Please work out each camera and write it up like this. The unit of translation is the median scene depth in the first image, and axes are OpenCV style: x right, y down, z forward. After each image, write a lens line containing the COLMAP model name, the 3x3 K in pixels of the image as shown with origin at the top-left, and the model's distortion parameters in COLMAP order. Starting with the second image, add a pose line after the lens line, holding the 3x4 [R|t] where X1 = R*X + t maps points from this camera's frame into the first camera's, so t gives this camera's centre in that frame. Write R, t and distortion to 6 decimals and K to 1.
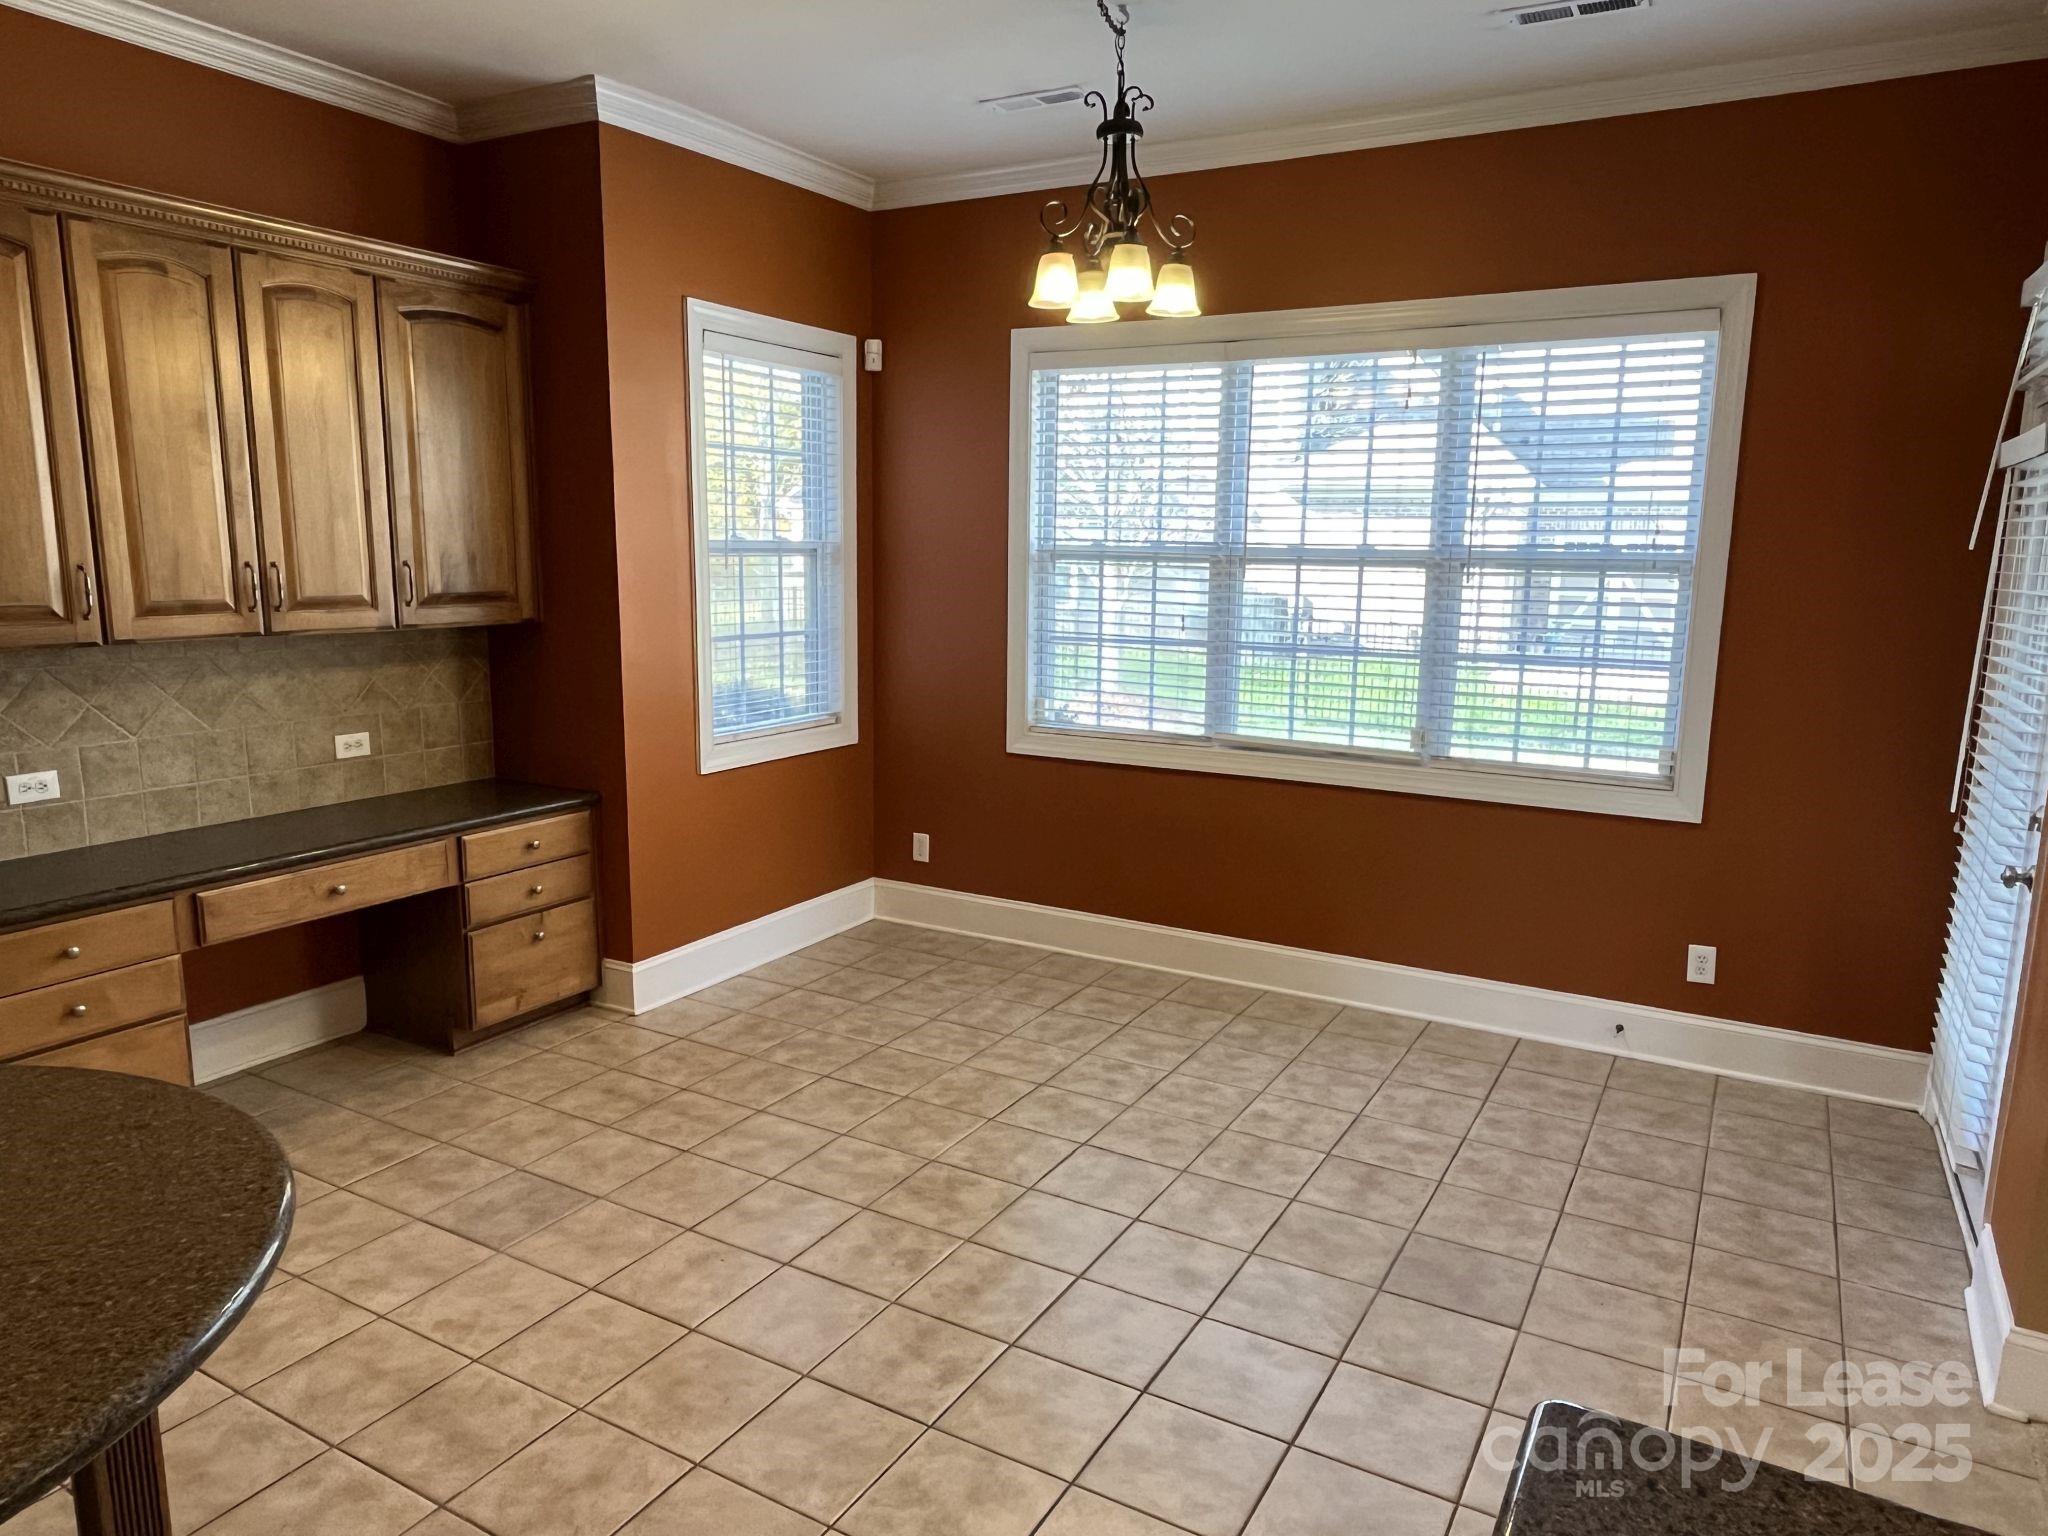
lens RADIAL K [[1329.2, 0, 1028.0], [0, 1329.2, 771.8], [0, 0, 1]] dist [0.003095, -0.003922]
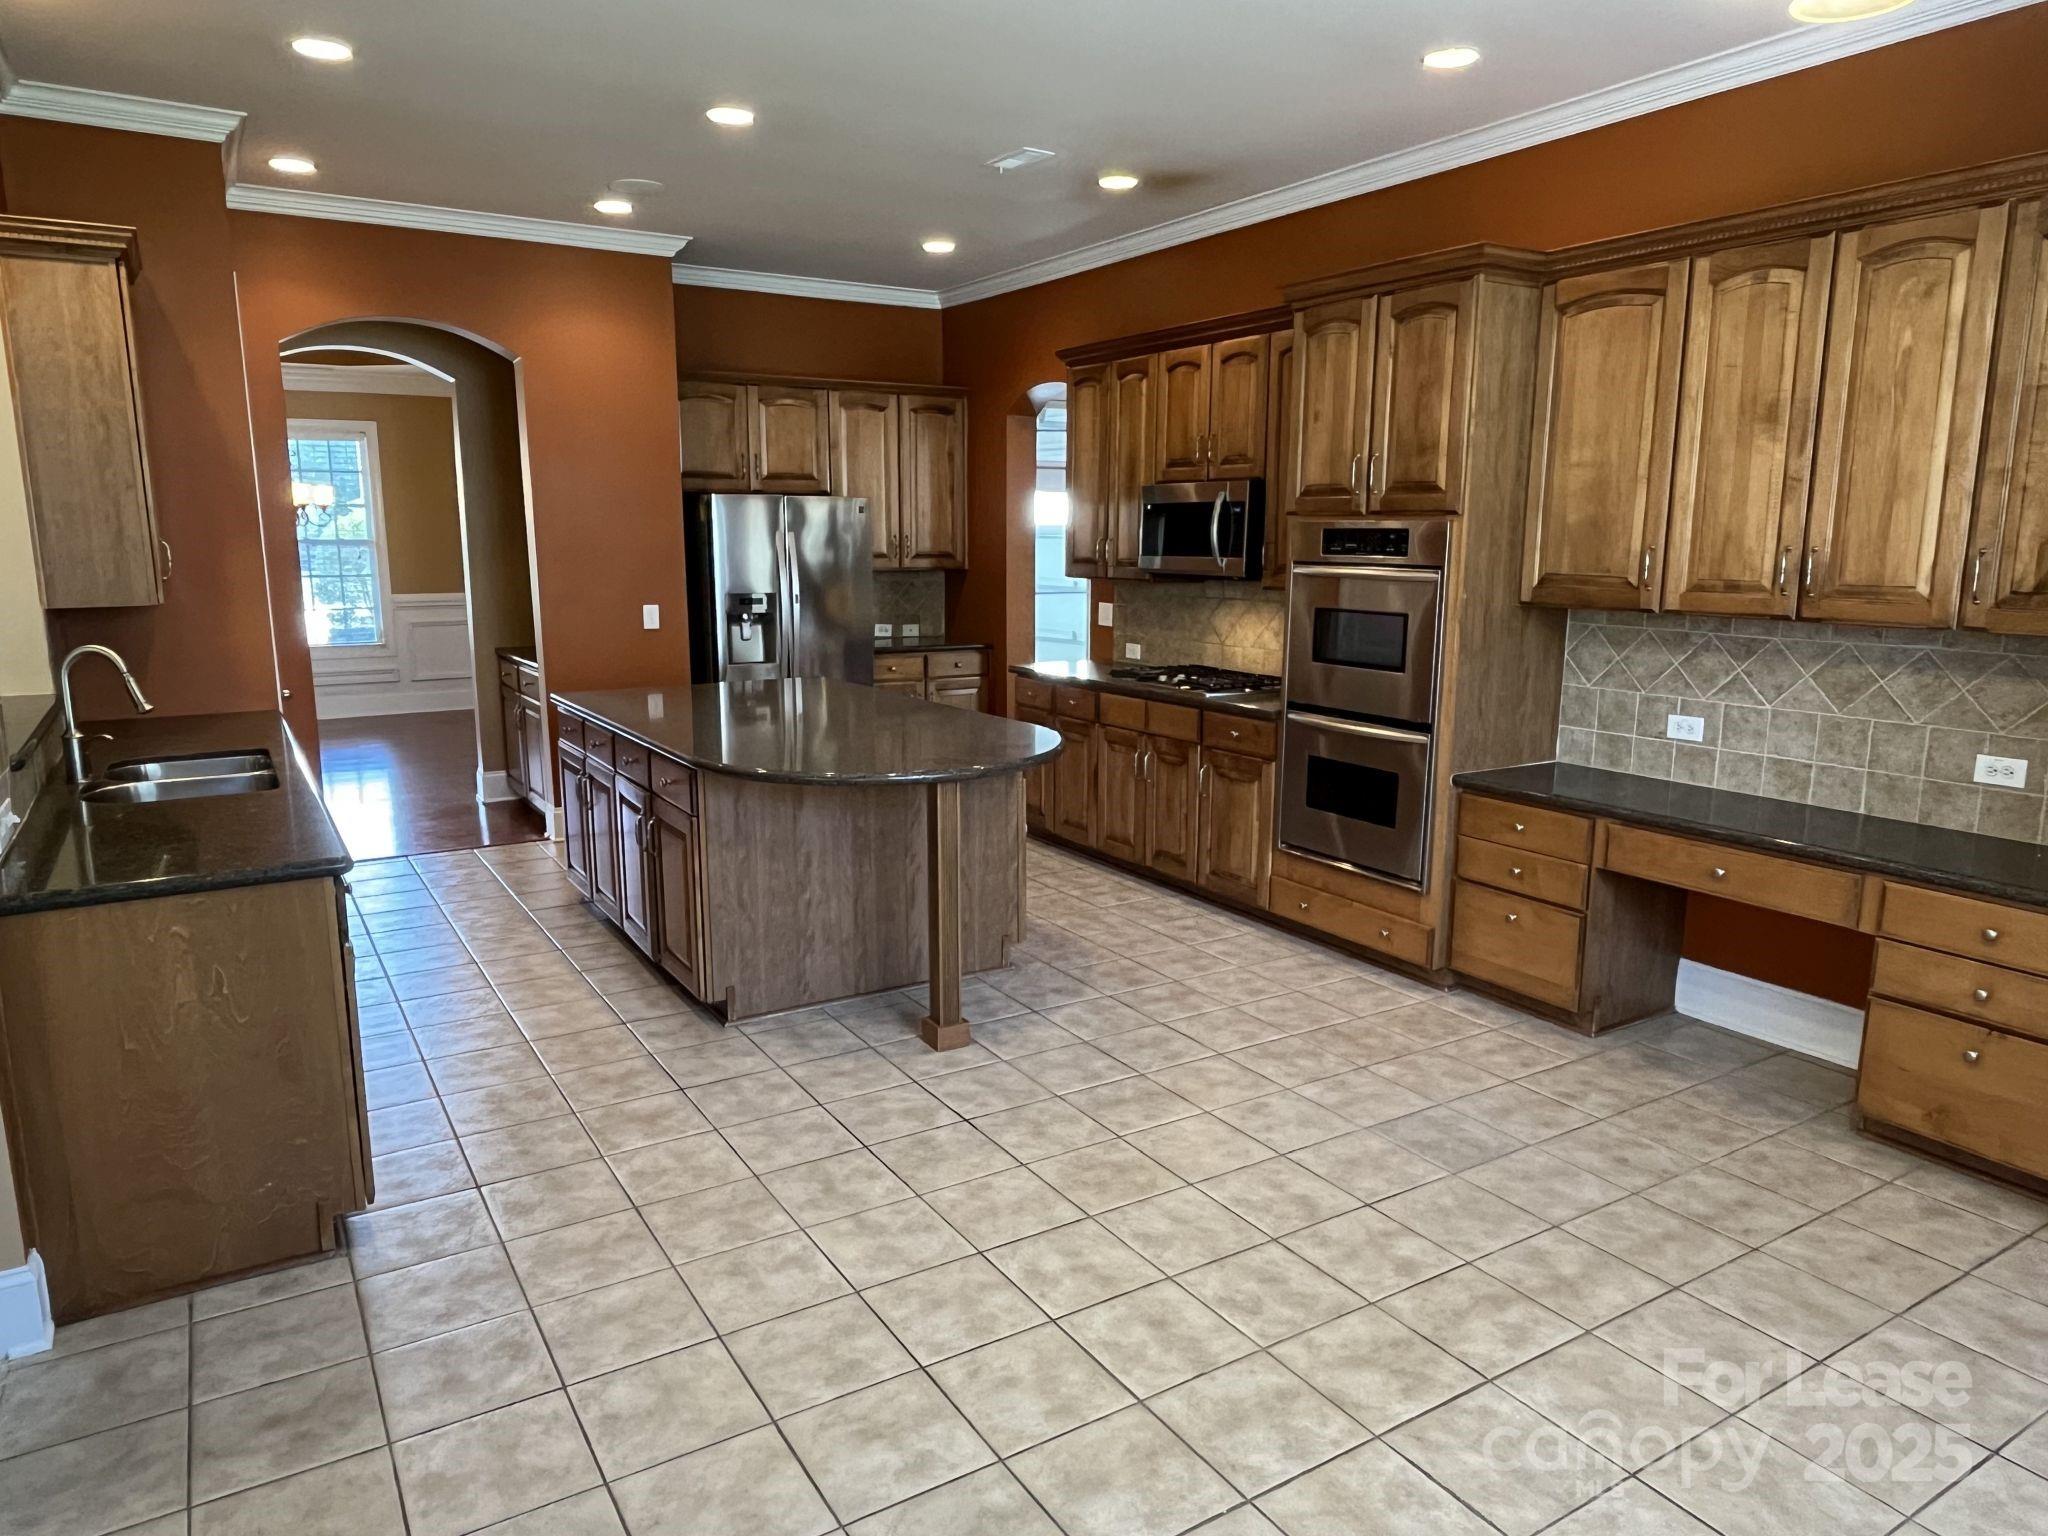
lens RADIAL K [[1329.2, 0, 1029.8], [0, 1329.2, 775.7], [0, 0, 1]] dist [0.003095, -0.003922]
pose [[-0.480383, 0.144009, -0.865155, 0.590135], [-0.158461, 0.955943, 0.247108, -0.147349], [0.862625, 0.255800, -0.436399, 0.975592]]
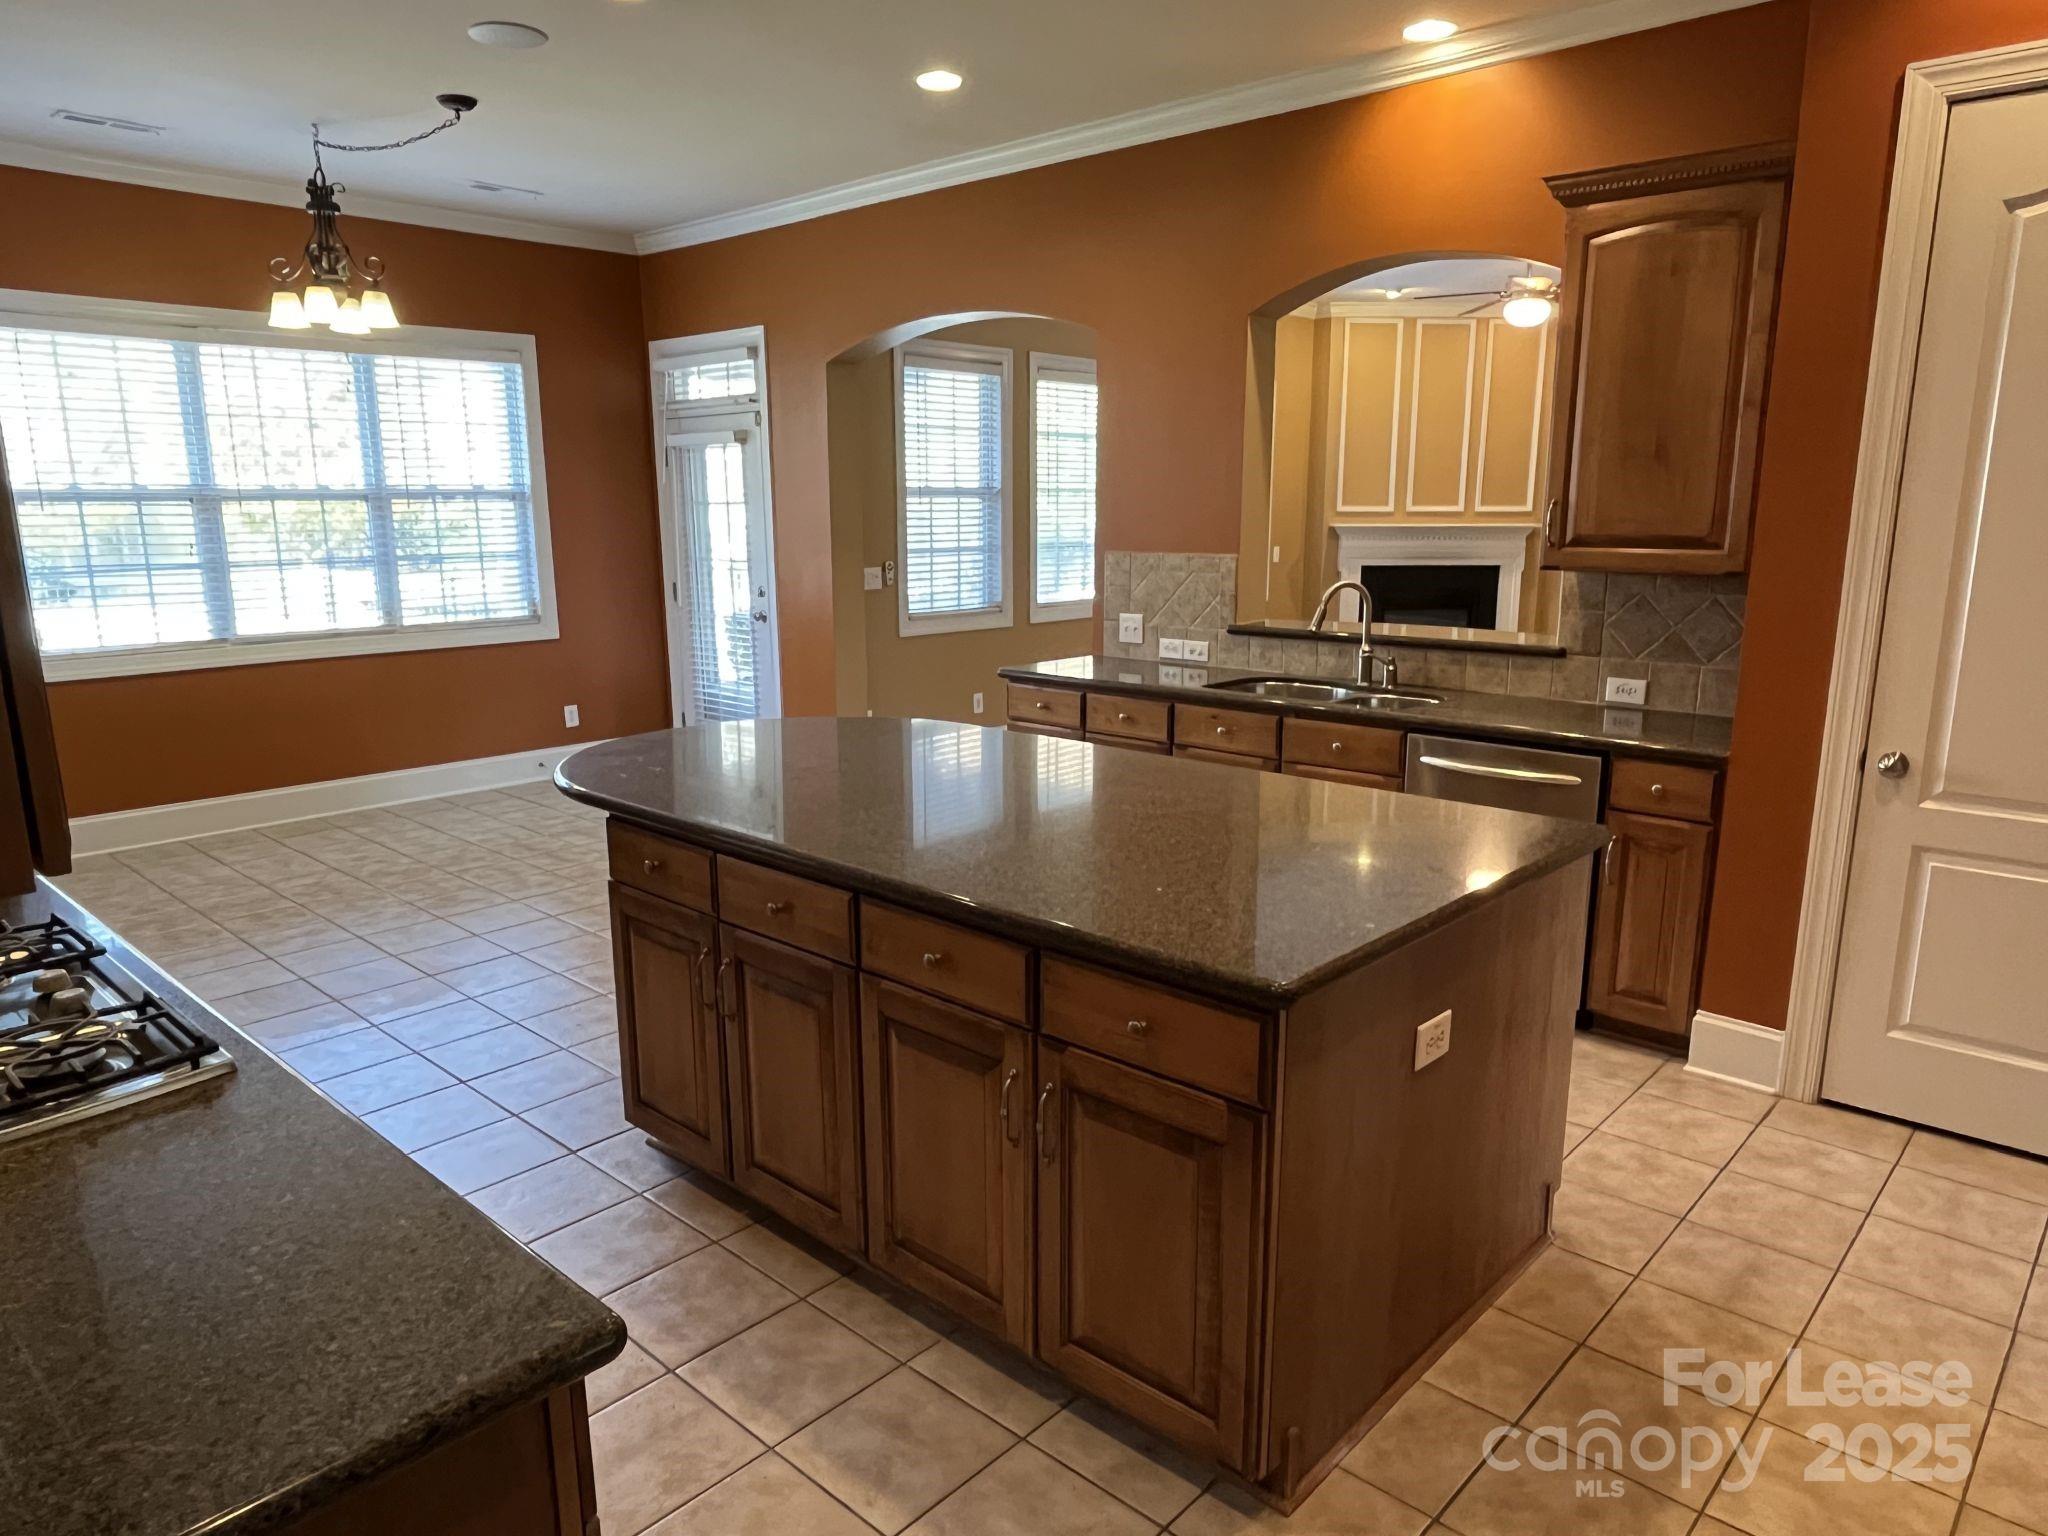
lens RADIAL K [[1329.2, 0, 1021.1], [0, 1329.2, 769.4], [0, 0, 1]] dist [0.003095, -0.003922]
pose [[0.239476, -0.212467, 0.947370, -1.242664], [0.173816, 0.969380, 0.173466, 0.008164], [-0.955217, 0.123127, 0.269073, -0.074164]]
